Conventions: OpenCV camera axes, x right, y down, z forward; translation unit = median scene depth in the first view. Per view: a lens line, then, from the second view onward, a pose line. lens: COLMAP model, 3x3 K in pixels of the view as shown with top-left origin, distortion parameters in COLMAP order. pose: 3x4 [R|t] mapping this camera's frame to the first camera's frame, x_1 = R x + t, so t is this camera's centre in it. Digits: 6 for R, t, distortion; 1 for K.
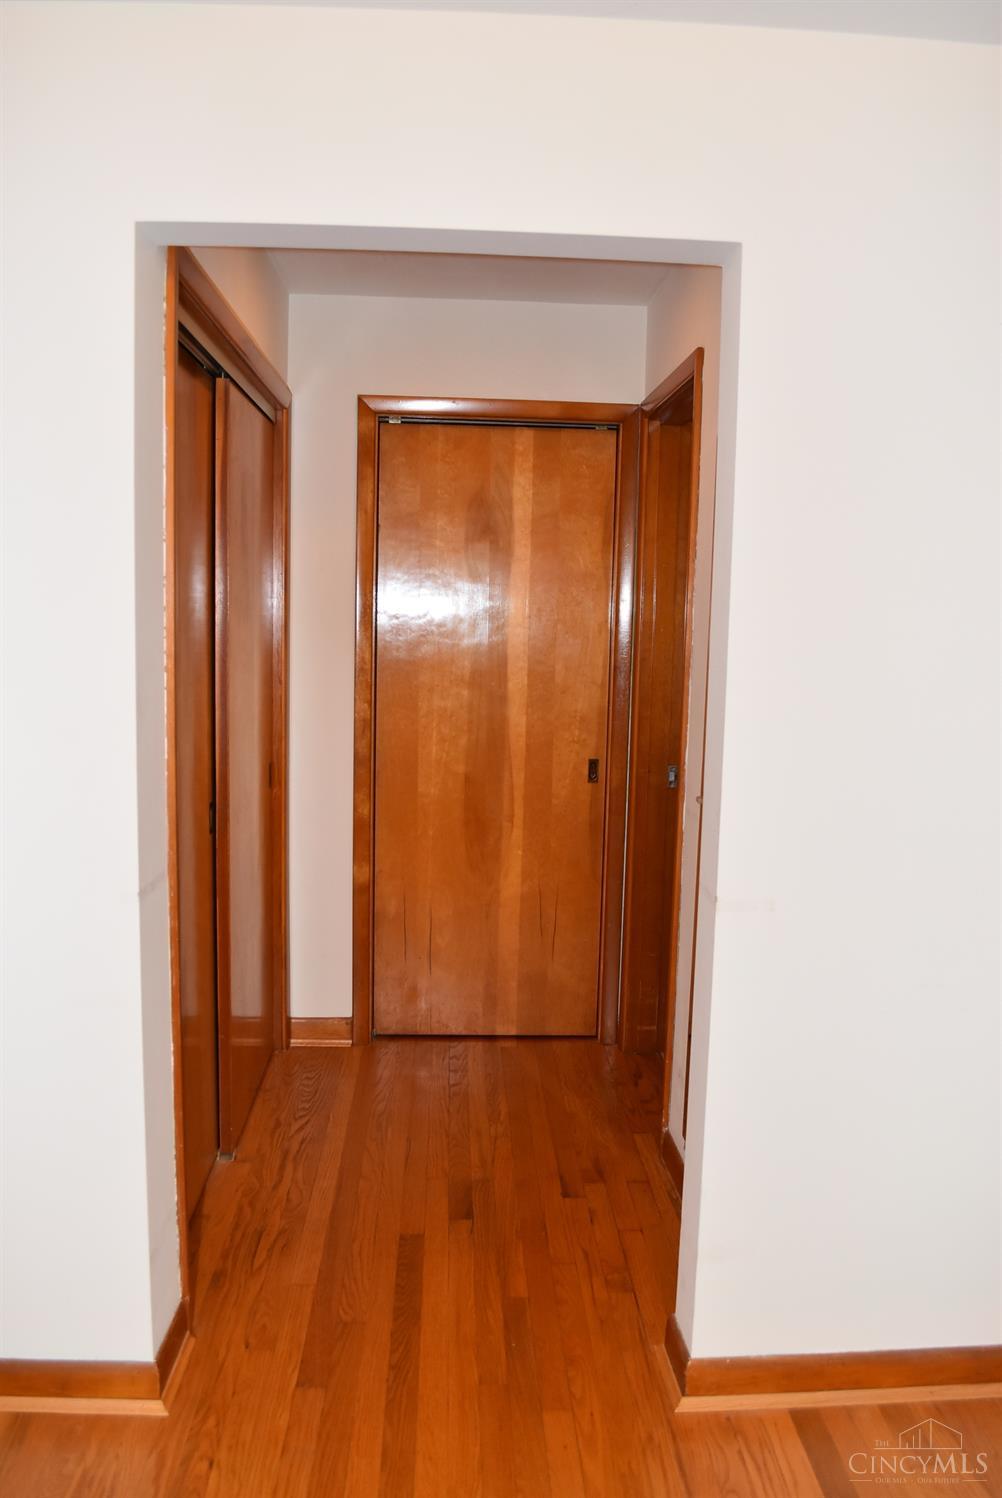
lens RADIAL K [[1201.9, 0, 501.0], [0, 1201.9, 749.0], [0, 0, 1]] dist [-0.065219, -0.005040]
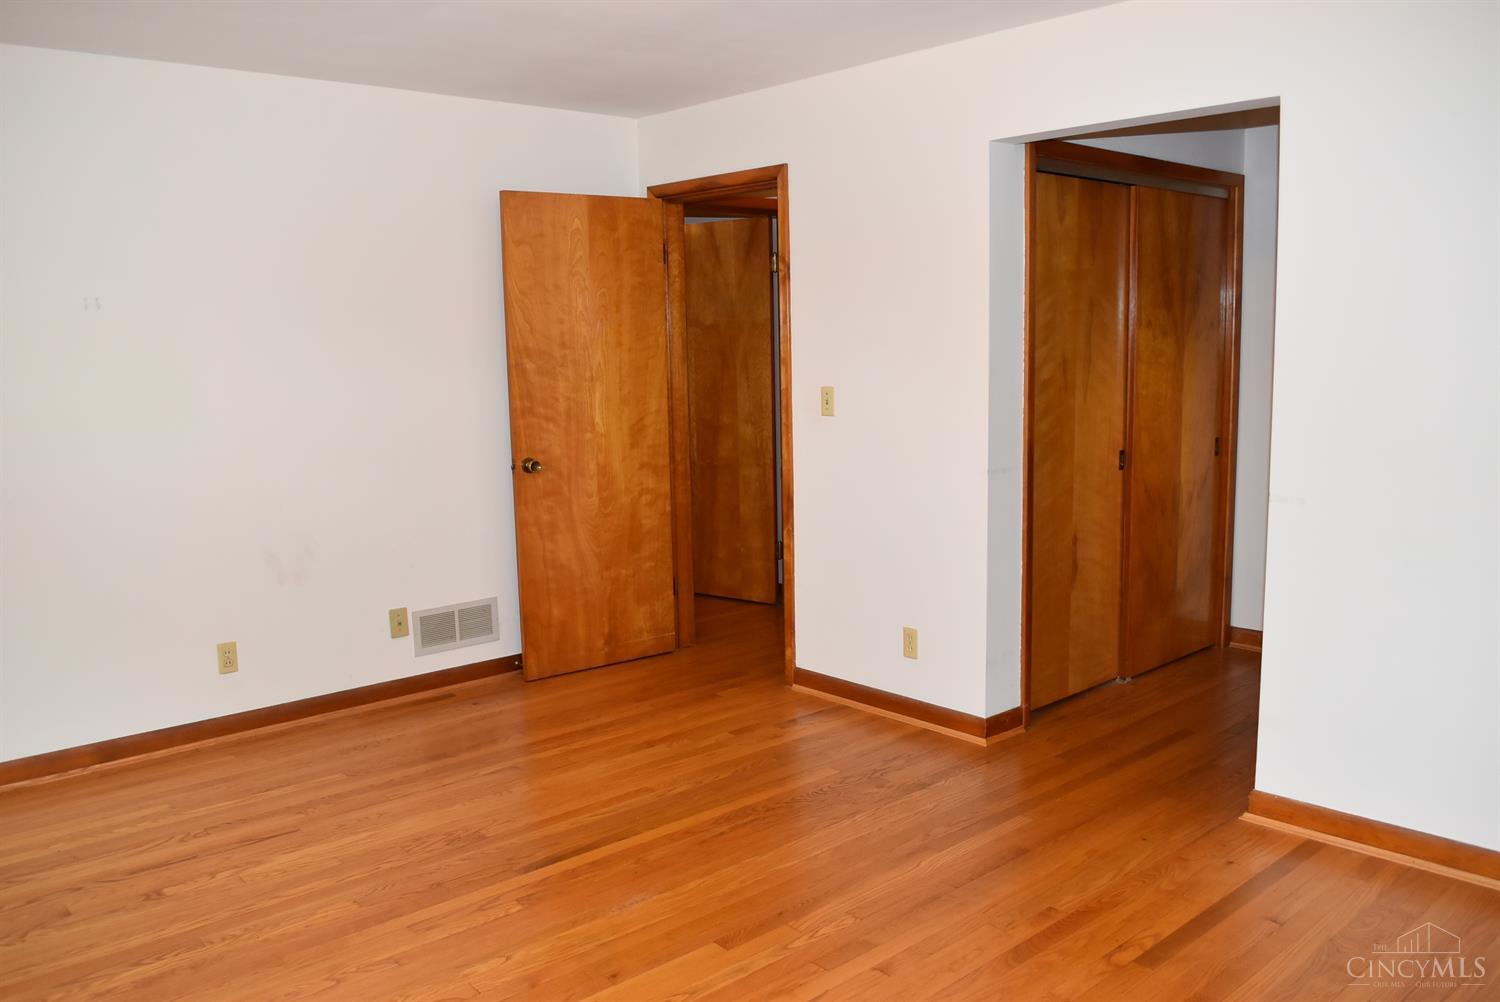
lens RADIAL K [[1203.5, 0, 743.2], [0, 1203.5, 505.0], [0, 0, 1]] dist [-0.065219, -0.005040]
pose [[0.620655, 0.070075, -0.780947, 0.915979], [-0.061804, 0.997272, 0.040367, 0.109673], [0.781645, 0.023212, 0.623292, -0.516452]]
